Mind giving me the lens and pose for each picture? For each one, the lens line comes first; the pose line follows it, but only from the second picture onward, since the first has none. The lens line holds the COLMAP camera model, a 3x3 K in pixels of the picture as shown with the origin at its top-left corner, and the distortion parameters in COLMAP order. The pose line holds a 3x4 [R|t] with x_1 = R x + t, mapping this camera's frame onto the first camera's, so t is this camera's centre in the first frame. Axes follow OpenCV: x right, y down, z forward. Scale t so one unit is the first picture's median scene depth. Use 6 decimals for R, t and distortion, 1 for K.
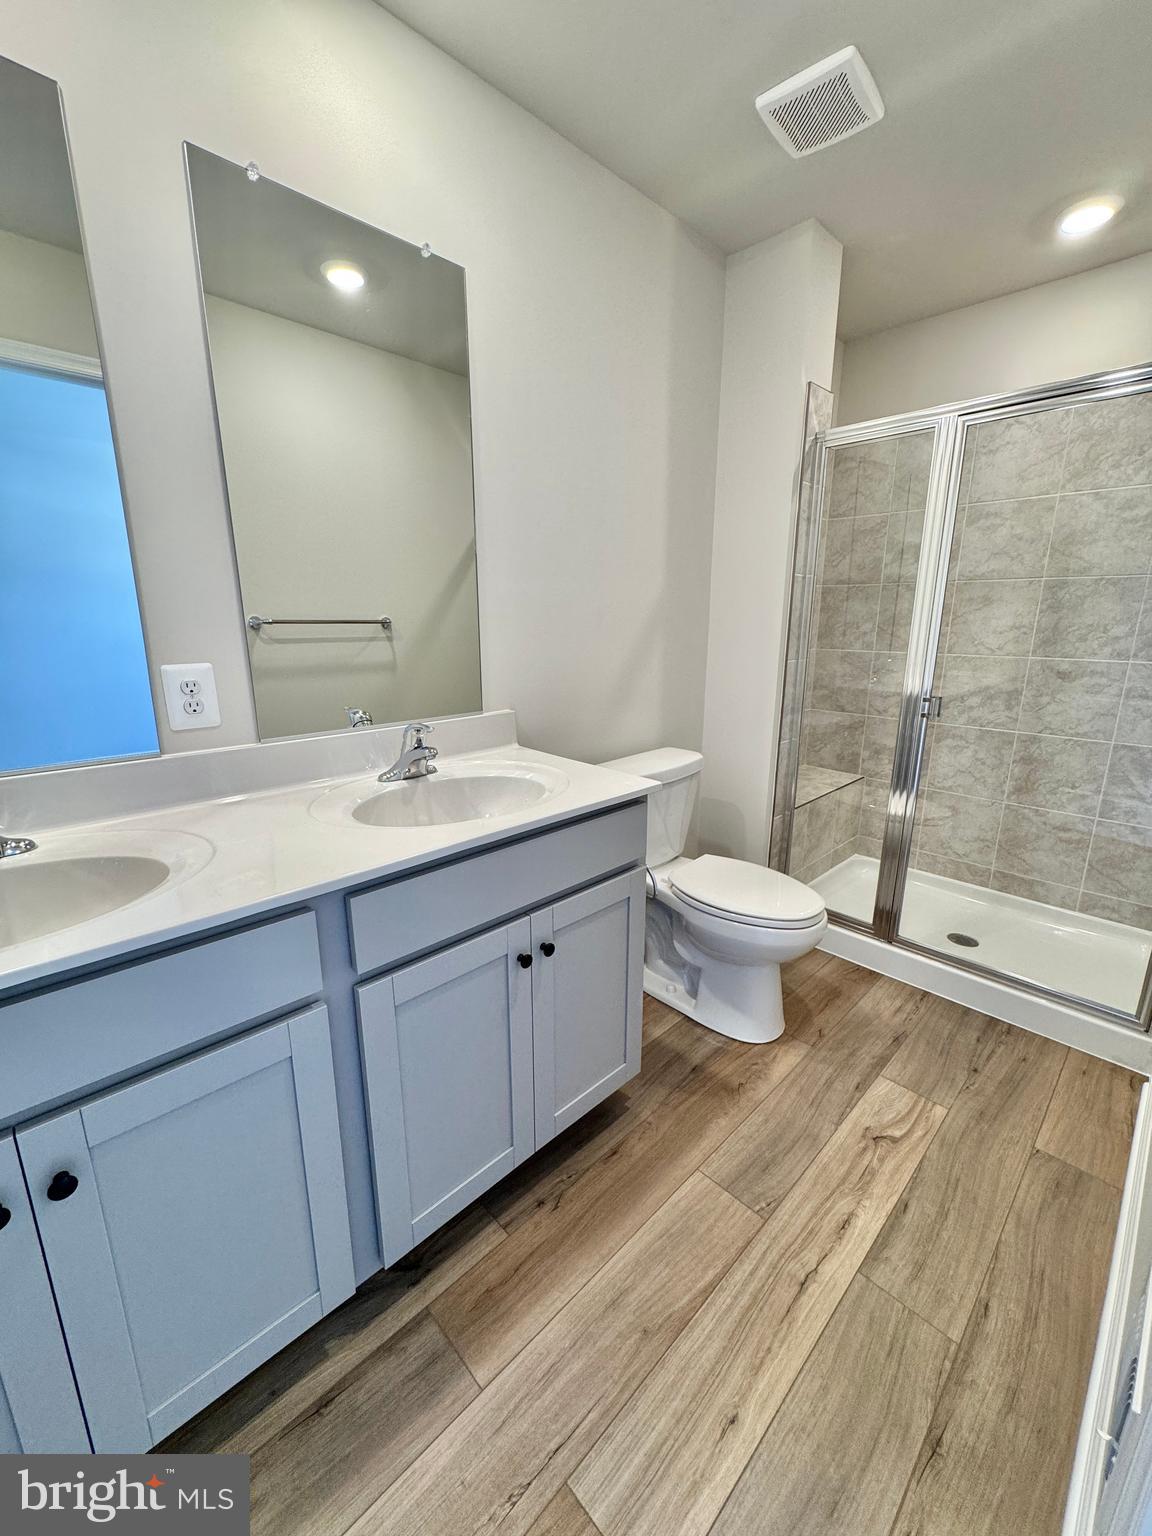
lens RADIAL K [[609.5, 0, 577.7], [0, 609.5, 772.9], [0, 0, 1]] dist [-0.009664, 0.002108]
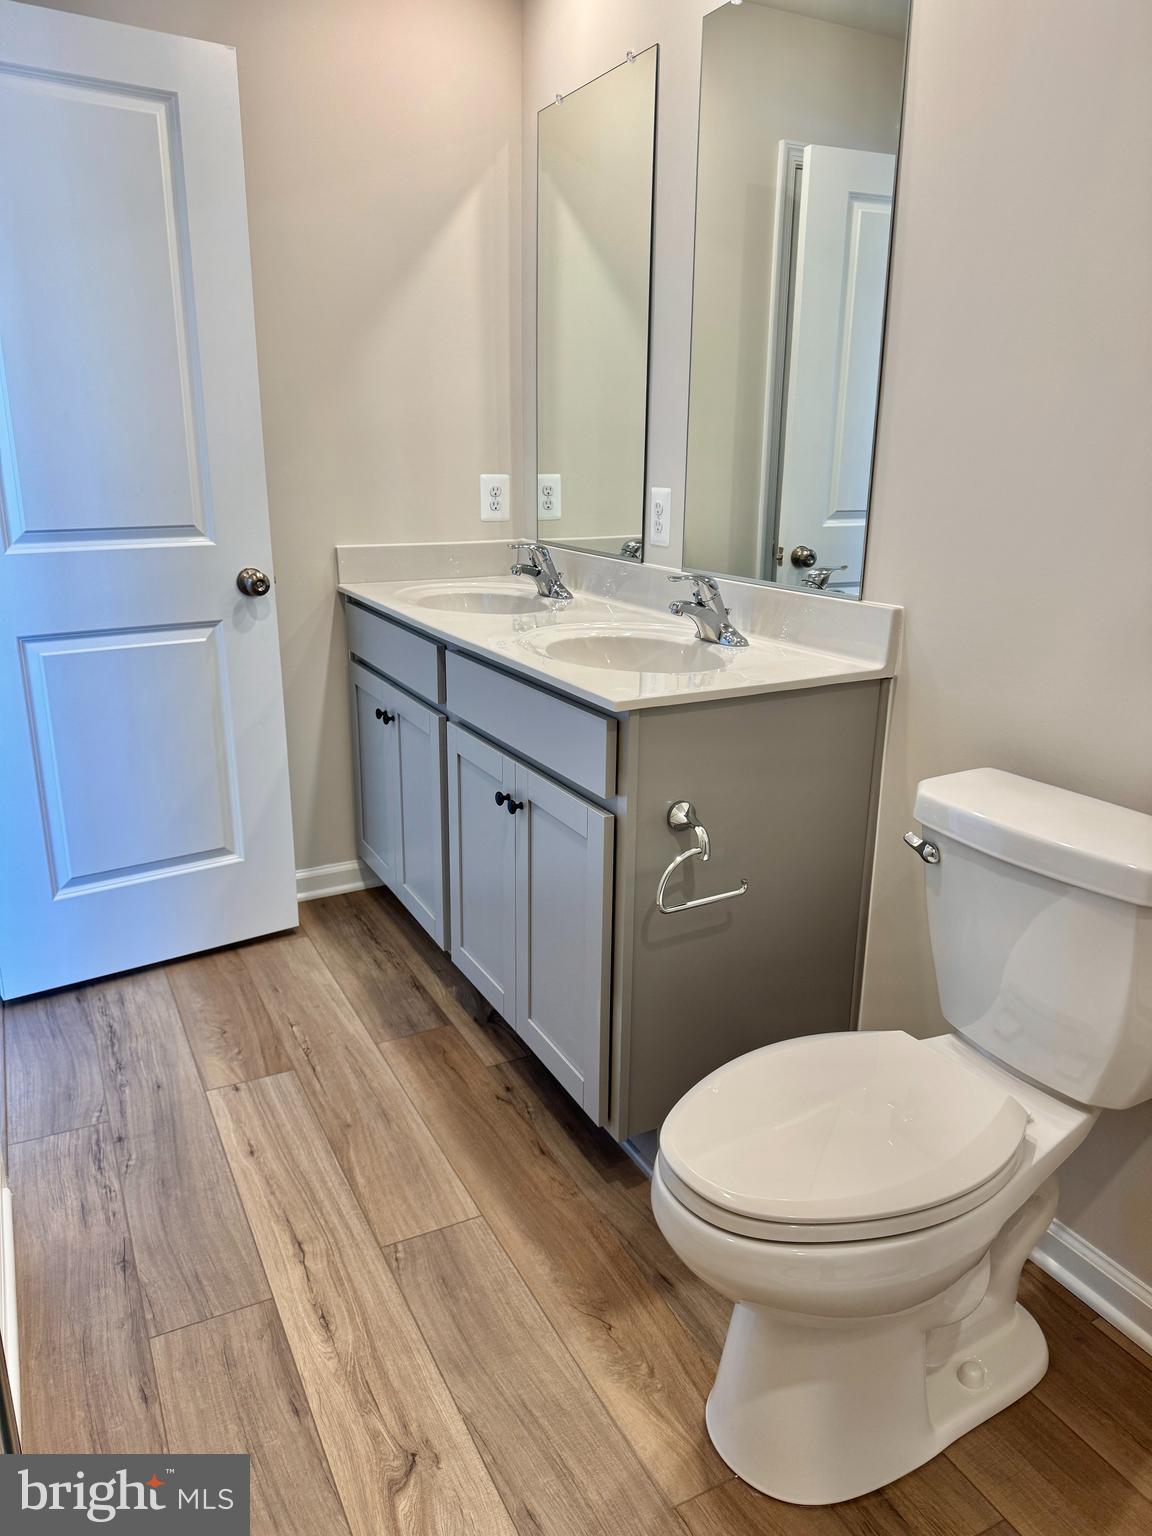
lens RADIAL K [[1081.7, 0, 587.6], [0, 1081.7, 751.7], [0, 0, 1]] dist [0.026658, -0.029246]
pose [[-0.271945, 0.271867, -0.923111, 0.845503], [-0.251006, 0.906017, 0.340778, -0.227910], [0.929000, 0.324379, -0.178147, 0.813294]]
